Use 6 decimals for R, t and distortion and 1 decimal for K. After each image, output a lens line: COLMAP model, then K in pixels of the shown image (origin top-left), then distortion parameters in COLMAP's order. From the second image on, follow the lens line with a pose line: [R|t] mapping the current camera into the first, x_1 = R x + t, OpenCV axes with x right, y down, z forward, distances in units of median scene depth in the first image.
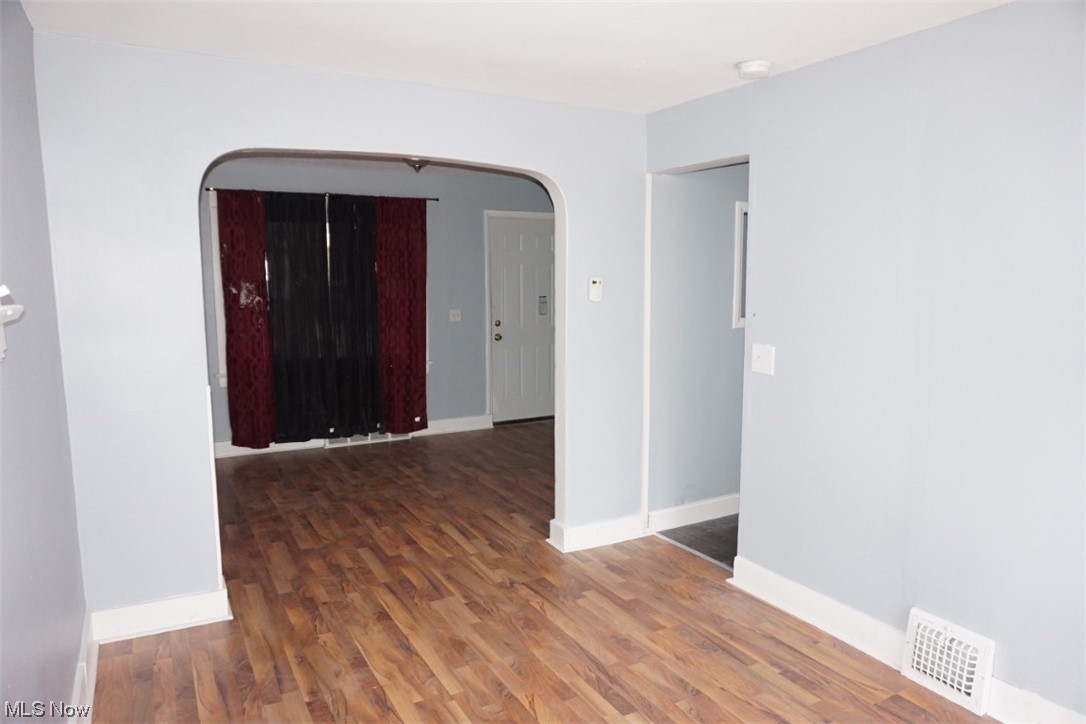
lens RADIAL K [[732.5, 0, 543.0], [0, 732.5, 362.0], [0, 0, 1]] dist [-0.040708, 0.000946]
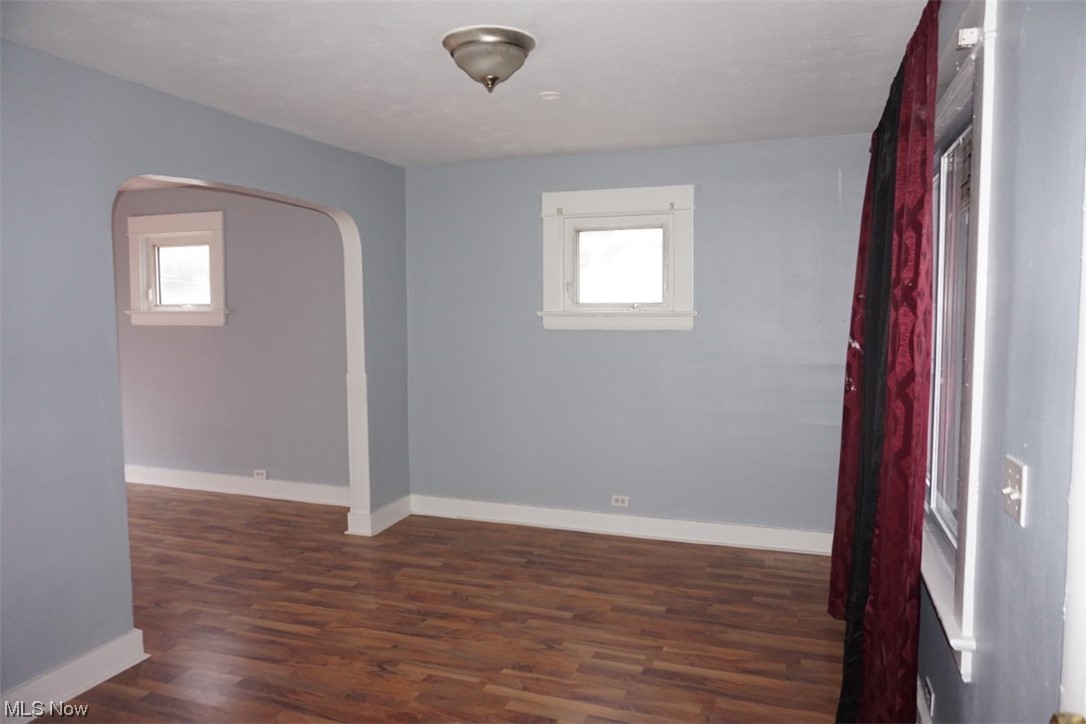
lens RADIAL K [[732.5, 0, 543.0], [0, 732.5, 362.0], [0, 0, 1]] dist [-0.040708, 0.000946]
pose [[-0.744458, 0.053812, -0.665497, 0.176353], [-0.079775, 0.982437, 0.168681, -0.200196], [0.662887, 0.178666, -0.727090, 1.726330]]
